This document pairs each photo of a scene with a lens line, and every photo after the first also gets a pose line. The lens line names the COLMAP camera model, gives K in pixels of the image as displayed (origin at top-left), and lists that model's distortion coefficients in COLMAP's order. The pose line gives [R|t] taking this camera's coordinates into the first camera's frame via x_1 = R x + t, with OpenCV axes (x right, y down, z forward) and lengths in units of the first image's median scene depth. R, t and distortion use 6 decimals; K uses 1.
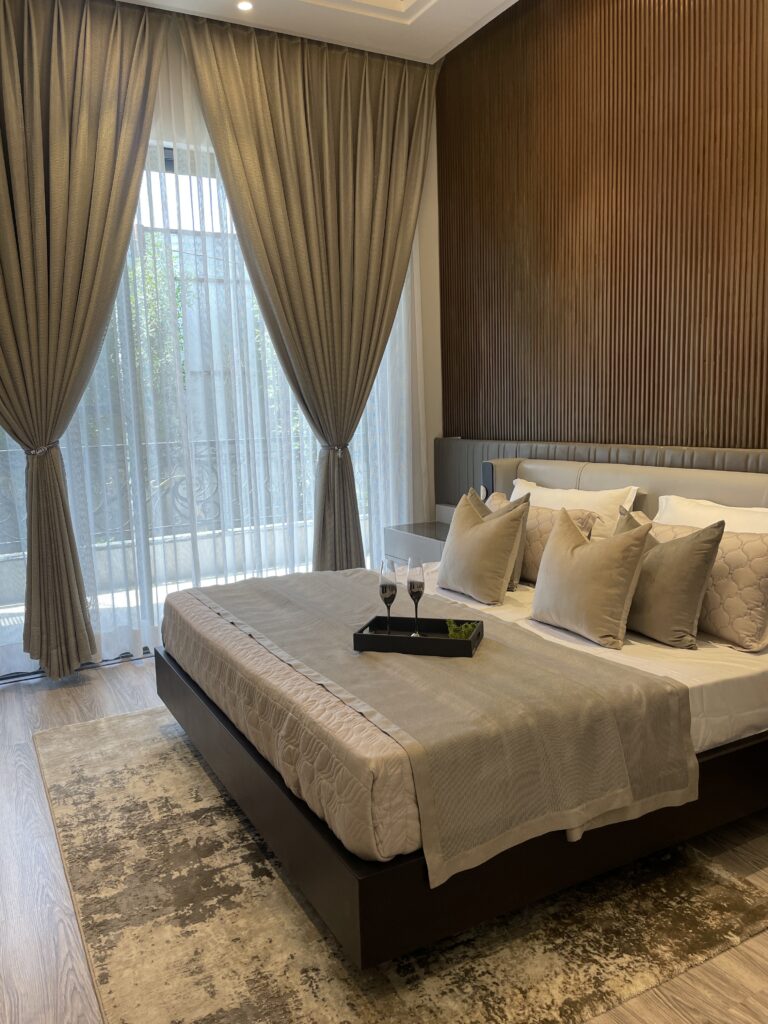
lens RADIAL K [[781.6, 0, 389.7], [0, 781.6, 504.5], [0, 0, 1]] dist [0.079749, -0.102333]
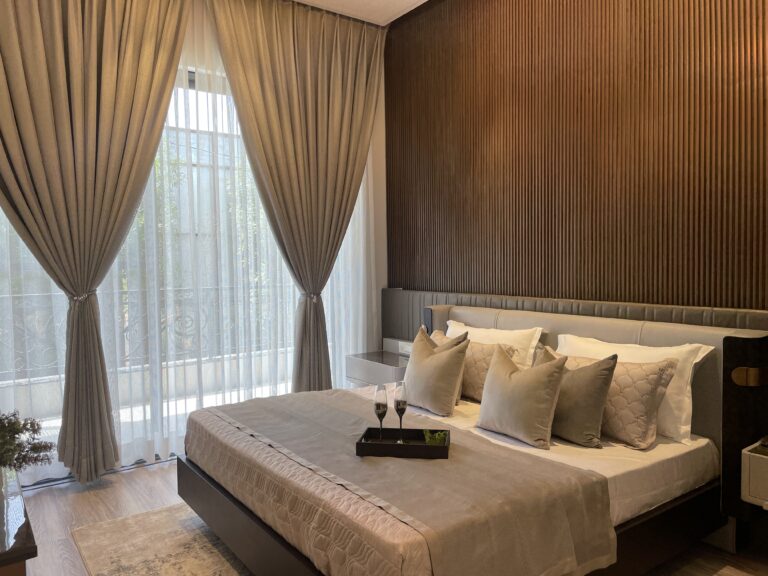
lens RADIAL K [[586.2, 0, 387.0], [0, 586.2, 278.2], [0, 0, 1]] dist [0.079749, -0.102333]
pose [[0.990569, 0.014929, 0.136200, -0.101316], [-0.002240, 0.995678, -0.092848, -0.012462], [-0.136997, 0.091668, 0.986321, -0.000842]]
